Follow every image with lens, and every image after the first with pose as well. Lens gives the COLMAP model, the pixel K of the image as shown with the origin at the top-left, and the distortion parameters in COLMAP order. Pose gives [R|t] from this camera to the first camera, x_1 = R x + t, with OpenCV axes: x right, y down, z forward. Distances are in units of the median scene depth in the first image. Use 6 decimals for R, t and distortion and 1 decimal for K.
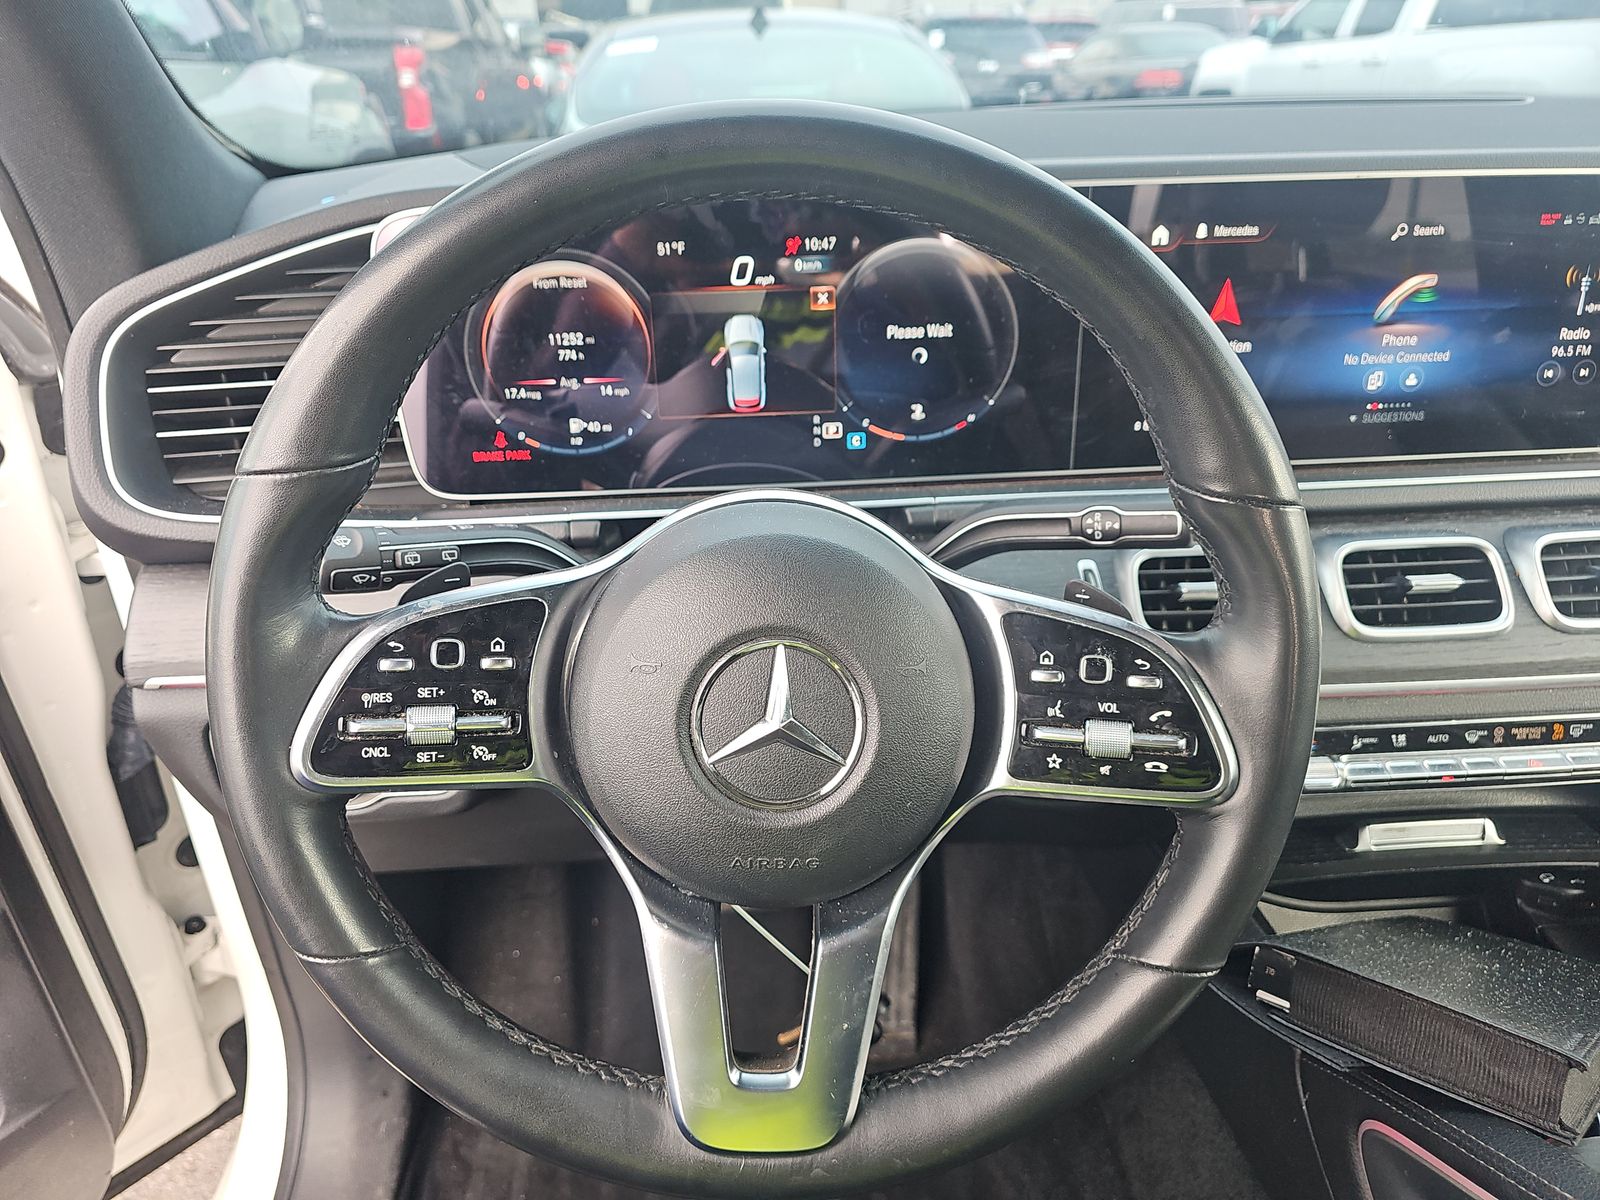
lens RADIAL K [[1077.8, 0, 792.9], [0, 1077.8, 635.7], [0, 0, 1]] dist [0.043871, -0.055808]
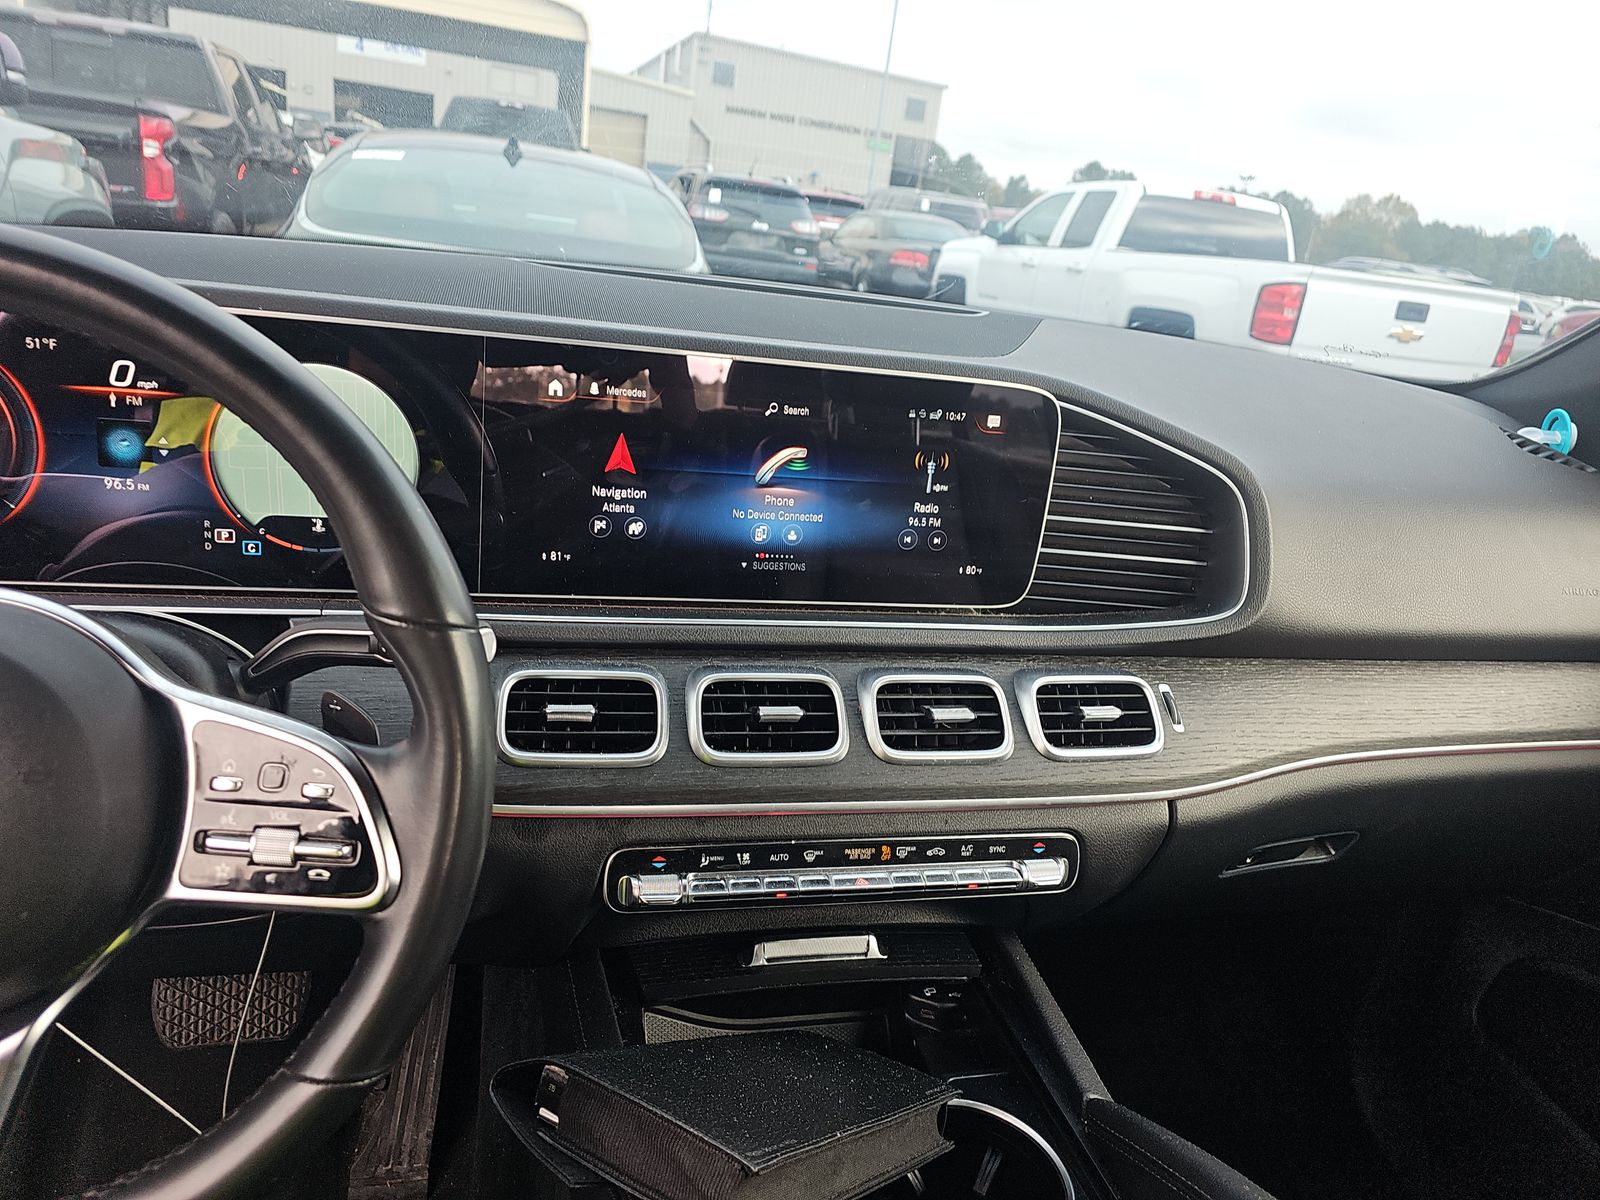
lens RADIAL K [[1055.8, 0, 800.0], [0, 1055.8, 600.0], [0, 0, 1]] dist [0.036364, -0.053717]
pose [[0.971564, 0.068378, 0.226690, 0.338402], [-0.037448, 0.989719, -0.138038, -0.015551], [-0.233798, 0.125623, 0.964136, -0.065878]]
